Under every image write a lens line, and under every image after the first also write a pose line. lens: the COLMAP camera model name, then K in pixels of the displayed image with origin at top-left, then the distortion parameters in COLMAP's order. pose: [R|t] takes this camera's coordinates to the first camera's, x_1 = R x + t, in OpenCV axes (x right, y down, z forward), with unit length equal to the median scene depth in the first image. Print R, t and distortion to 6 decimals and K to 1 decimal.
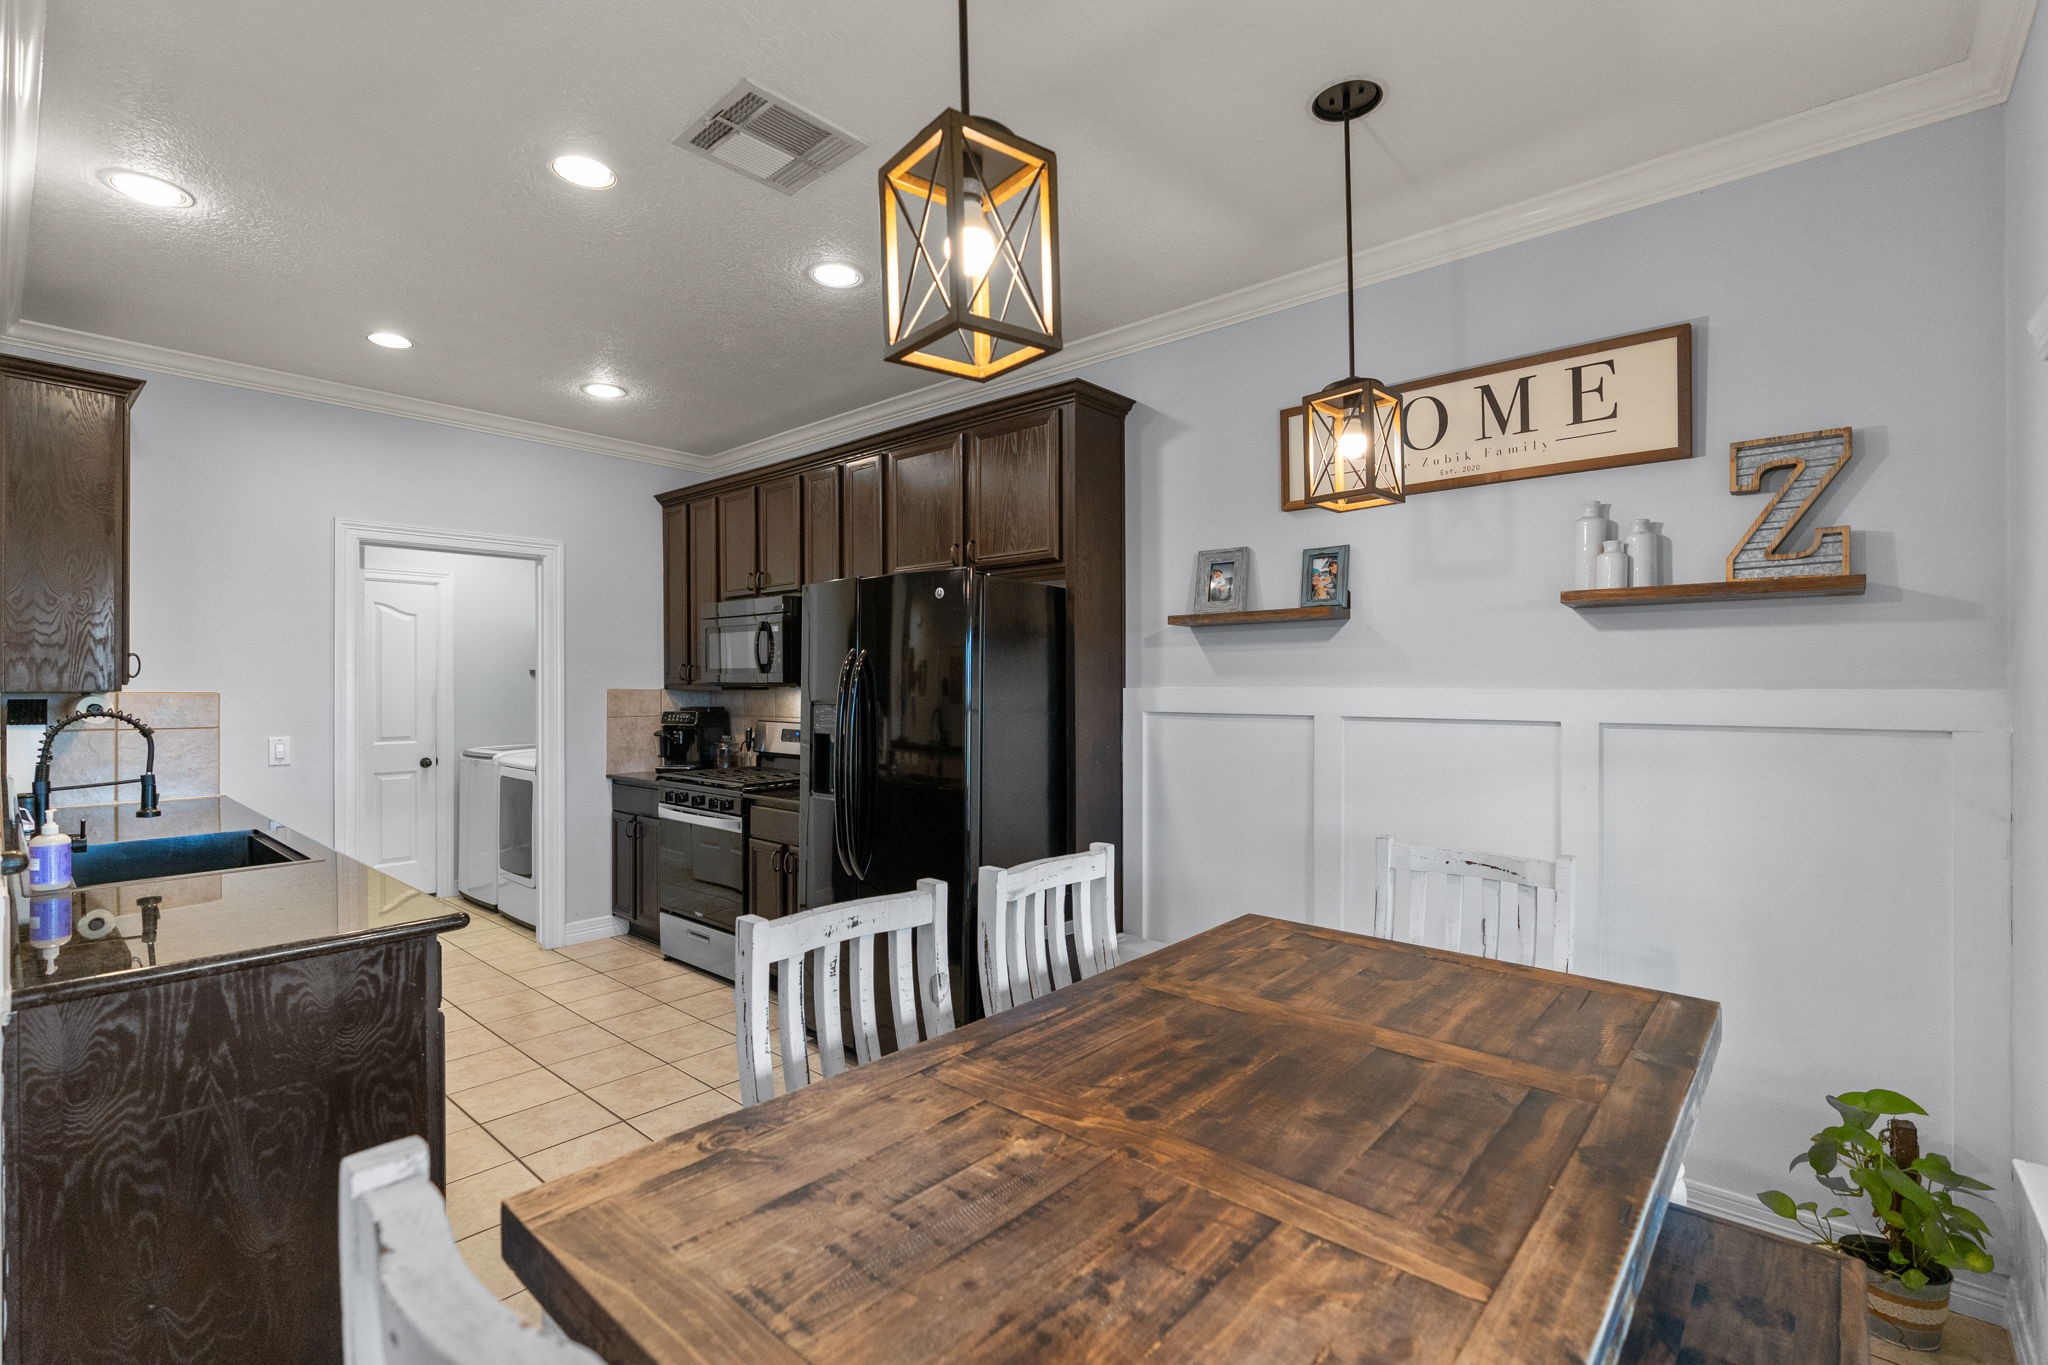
lens RADIAL K [[918.4, 0, 1024.0], [0, 918.4, 682.5], [0, 0, 1]] dist [-0.010119, -0.000757]
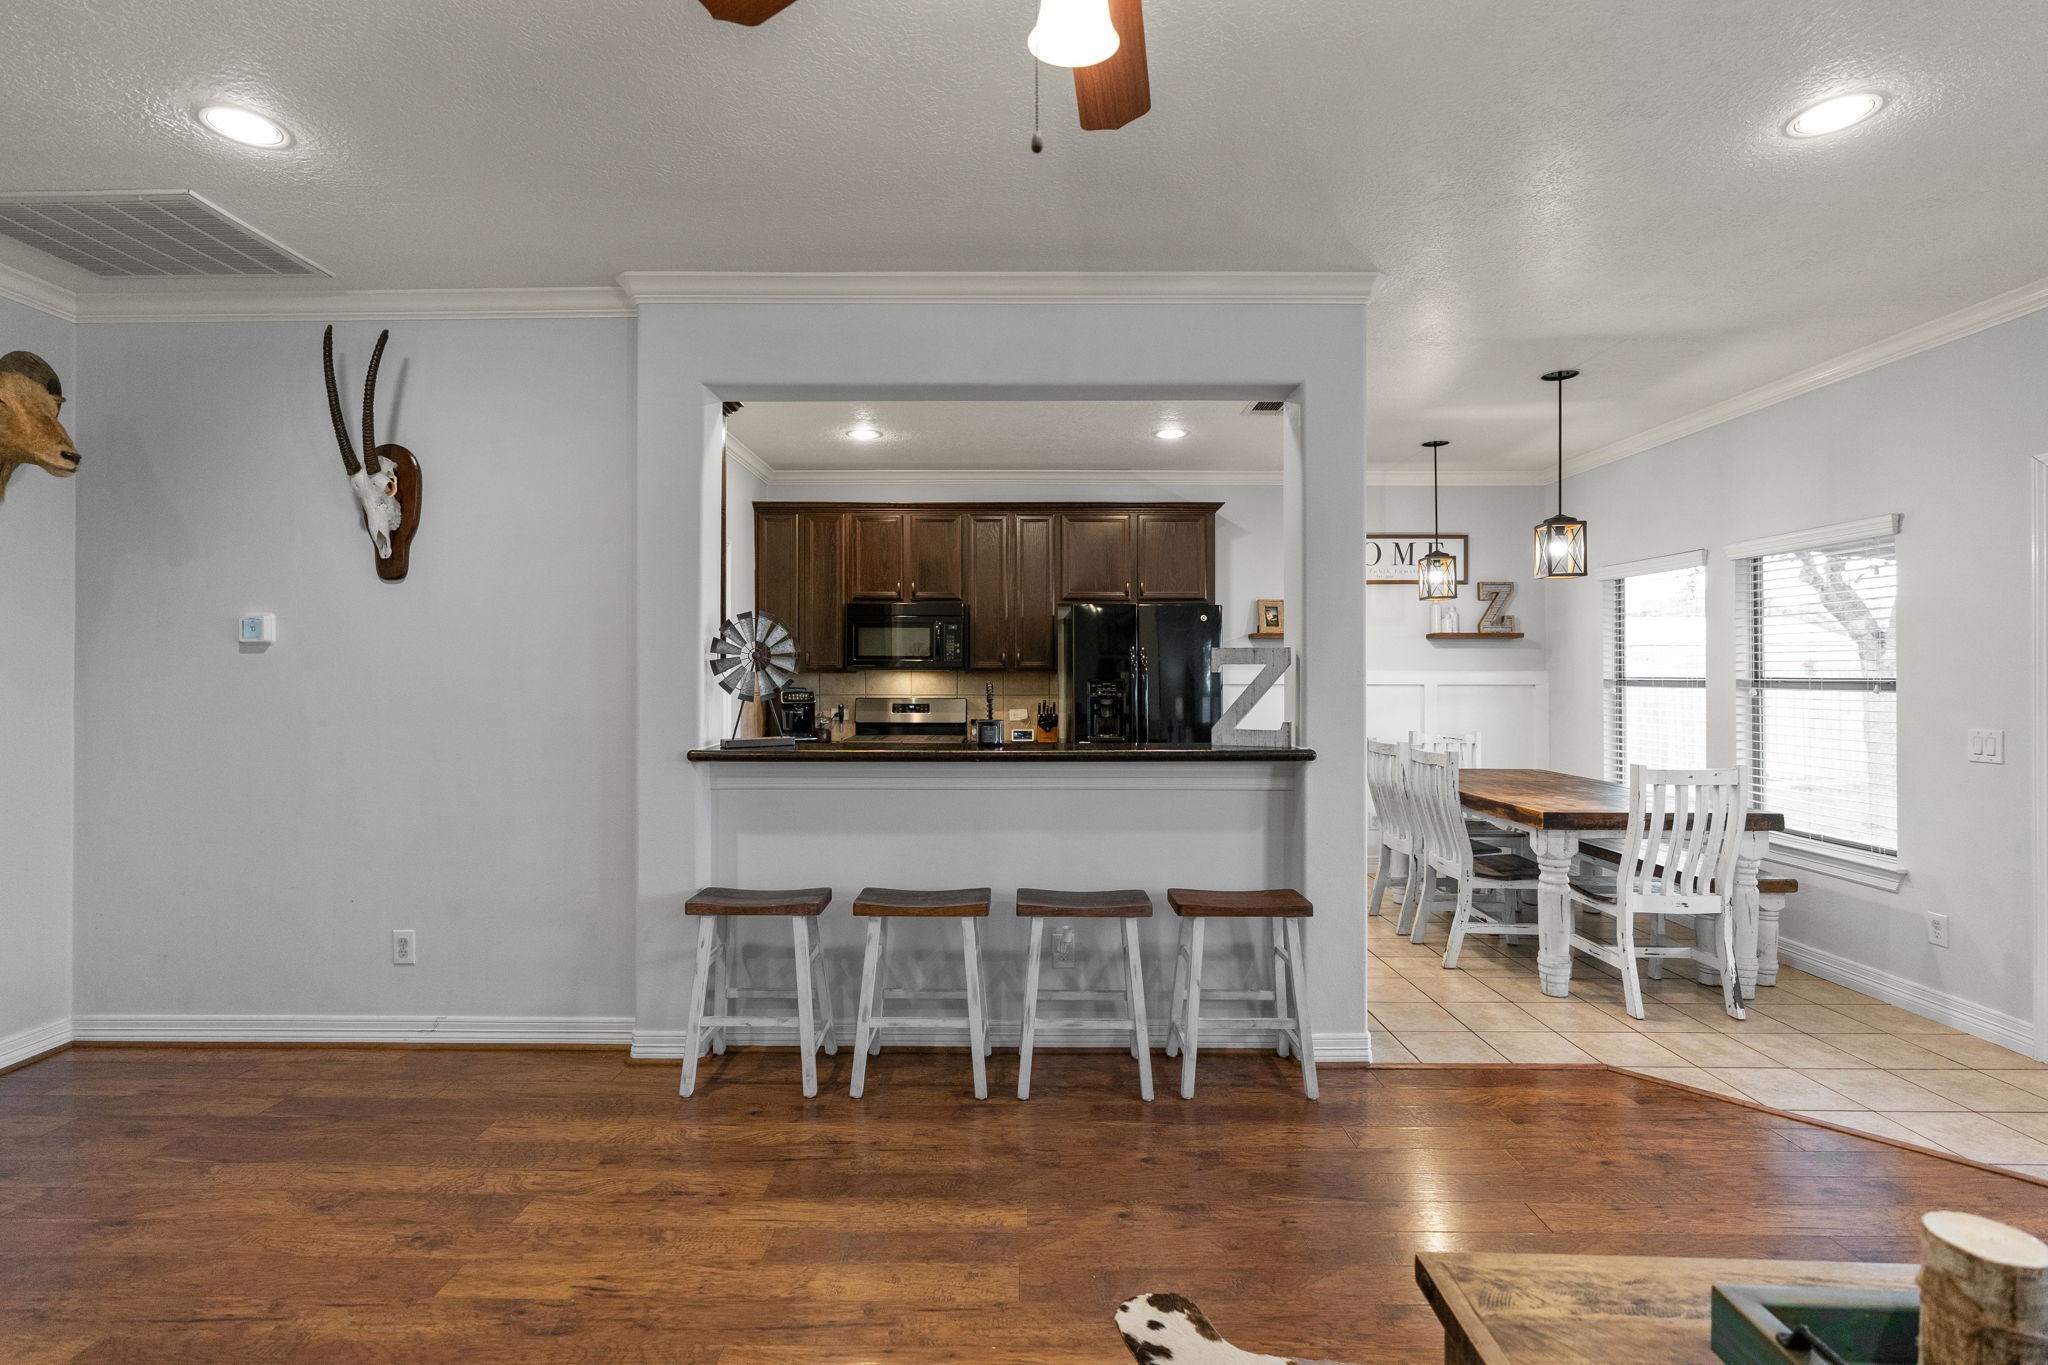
lens RADIAL K [[953.6, 0, 985.3], [0, 953.6, 668.6], [0, 0, 1]] dist [-0.014279, -0.000031]
pose [[0.760361, 0.002518, 0.649496, -1.487152], [-0.001582, 0.999997, -0.002024, 0.004968], [-0.649499, 0.000512, 0.760363, -0.137266]]
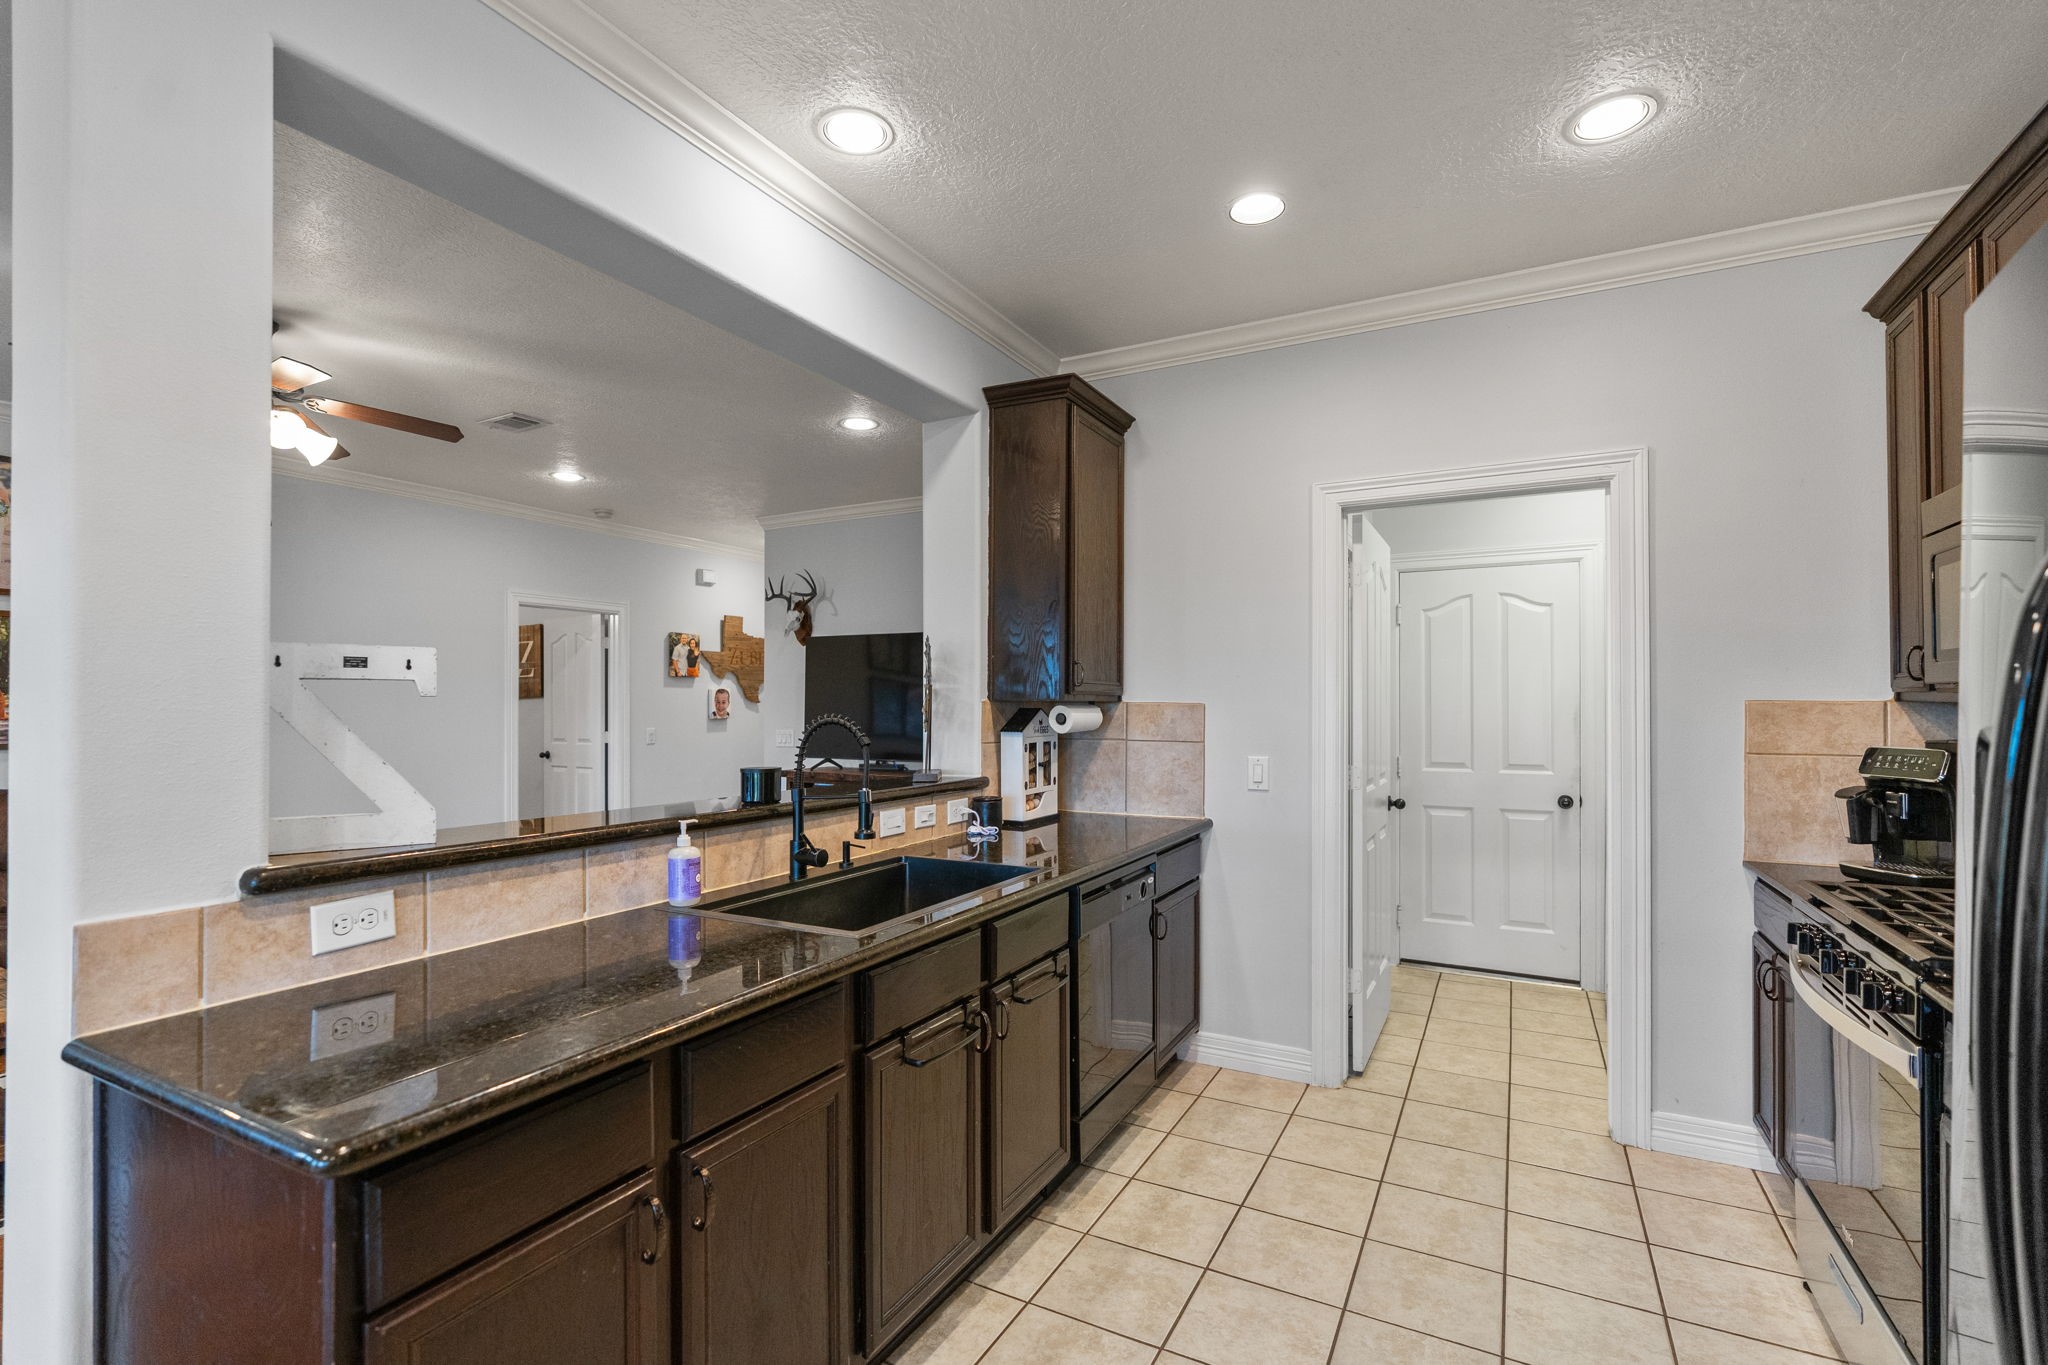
lens RADIAL K [[930.6, 0, 1013.7], [0, 930.6, 710.2], [0, 0, 1]] dist [-0.011318, 0.005241]
pose [[0.227644, 0.006562, -0.973722, -0.037896], [0.001442, 0.999974, 0.007076, 0.012408], [0.973743, -0.003015, 0.227628, 0.688268]]
